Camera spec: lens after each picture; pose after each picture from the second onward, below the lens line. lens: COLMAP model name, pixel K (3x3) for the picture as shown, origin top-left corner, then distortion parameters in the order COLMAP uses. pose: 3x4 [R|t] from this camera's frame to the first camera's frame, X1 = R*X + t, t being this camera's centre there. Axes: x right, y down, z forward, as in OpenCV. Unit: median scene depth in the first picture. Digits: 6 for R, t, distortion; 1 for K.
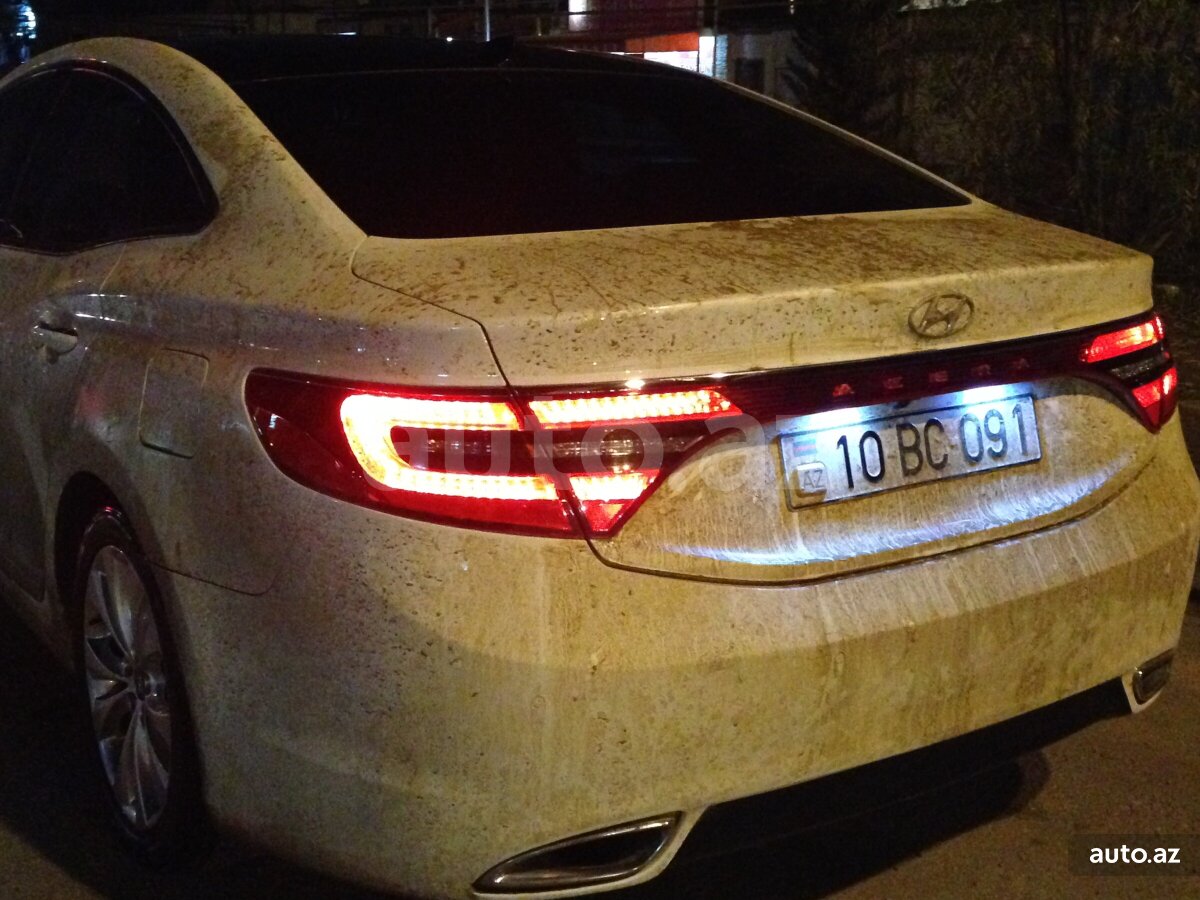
lens RADIAL K [[1520.7, 0, 600.0], [0, 1520.7, 450.0], [0, 0, 1]] dist [0.020775, 0.274551]
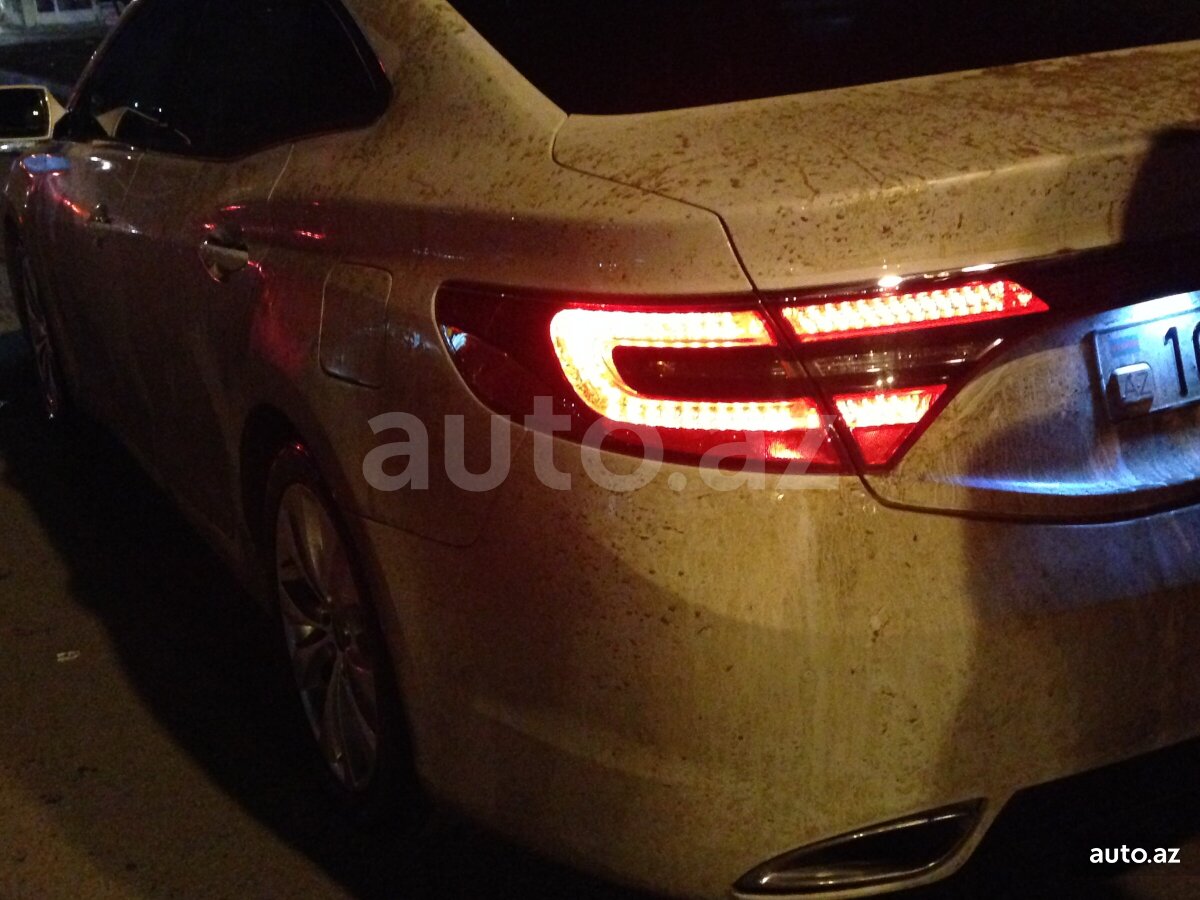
lens RADIAL K [[1520.7, 0, 600.0], [0, 1520.7, 450.0], [0, 0, 1]] dist [0.020775, 0.274551]
pose [[0.992076, -0.037948, -0.119773, -0.046411], [0.047146, 0.996075, 0.074912, -0.021163], [0.116460, -0.079965, 0.989971, 0.176478]]
